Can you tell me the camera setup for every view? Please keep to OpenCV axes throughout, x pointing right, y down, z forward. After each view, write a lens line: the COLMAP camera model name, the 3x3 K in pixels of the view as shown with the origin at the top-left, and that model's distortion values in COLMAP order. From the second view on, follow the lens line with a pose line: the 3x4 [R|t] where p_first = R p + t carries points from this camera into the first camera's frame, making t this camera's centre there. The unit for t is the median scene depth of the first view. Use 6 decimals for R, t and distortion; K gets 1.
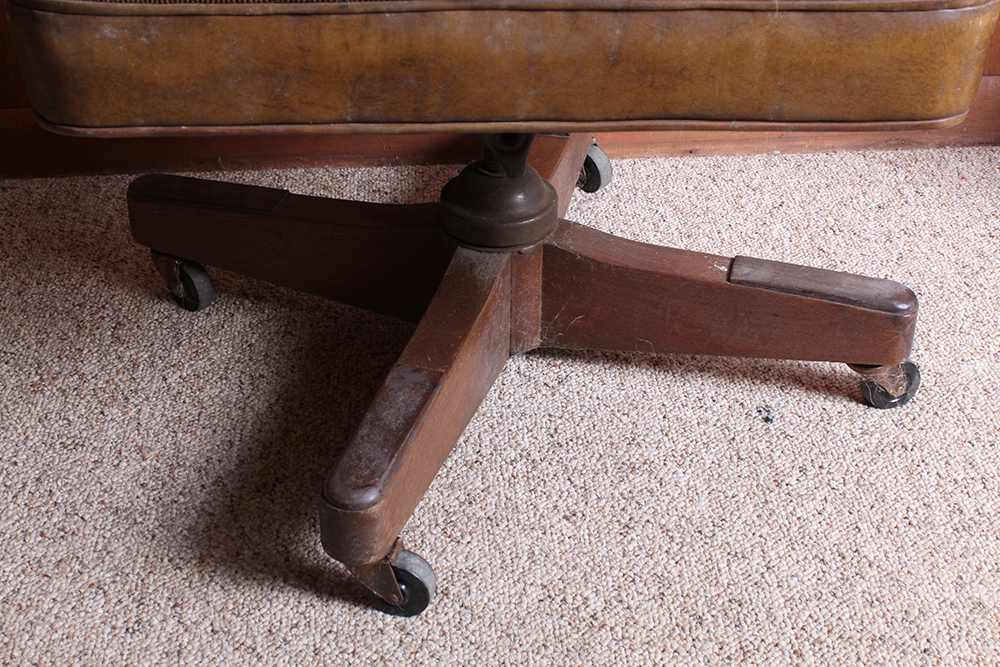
lens RADIAL K [[1329.2, 0, 504.0], [0, 1329.2, 328.4], [0, 0, 1]] dist [-0.057163, 0.000000]
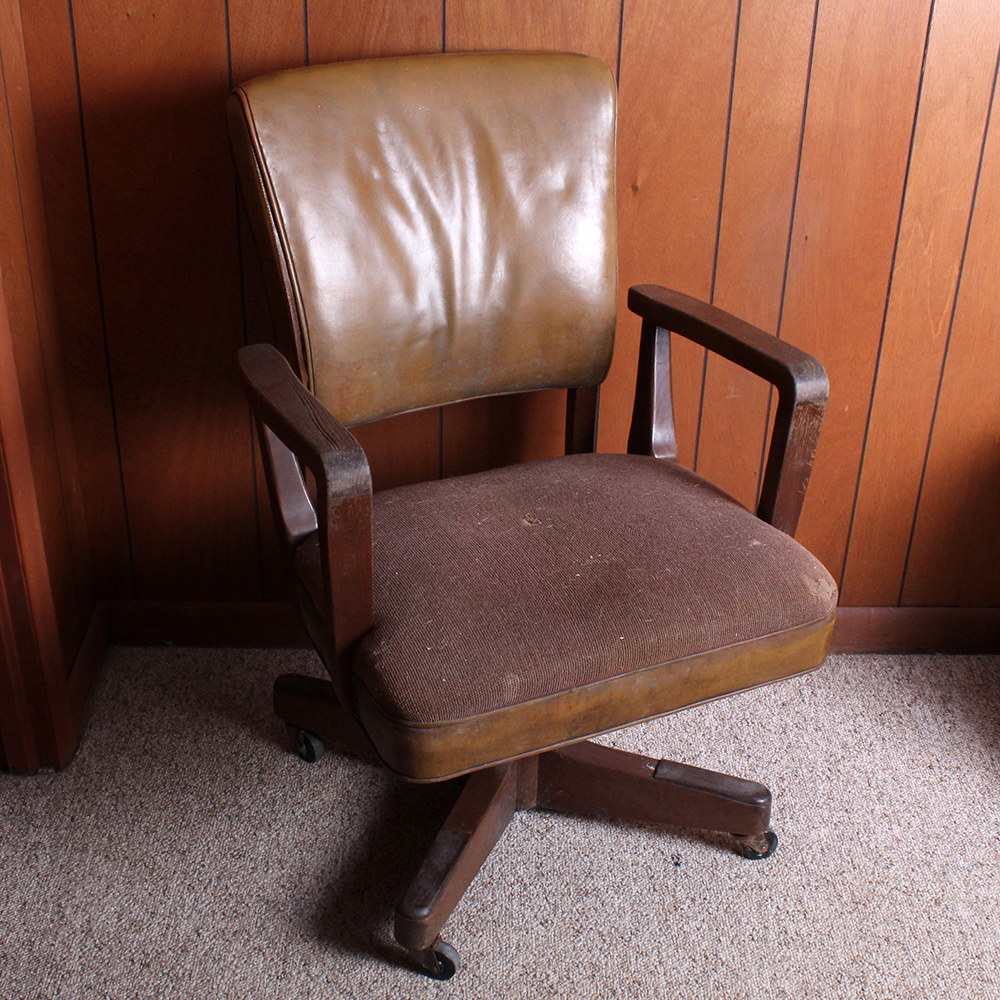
lens RADIAL K [[1423.5, 0, 505.5], [0, 1423.5, 500.8], [0, 0, 1]] dist [-0.137339, 0.000000]
pose [[0.998012, 0.048336, -0.040446, 0.044305], [-0.051997, 0.994120, -0.094985, -0.193863], [0.035617, 0.096899, 0.994657, -0.718952]]
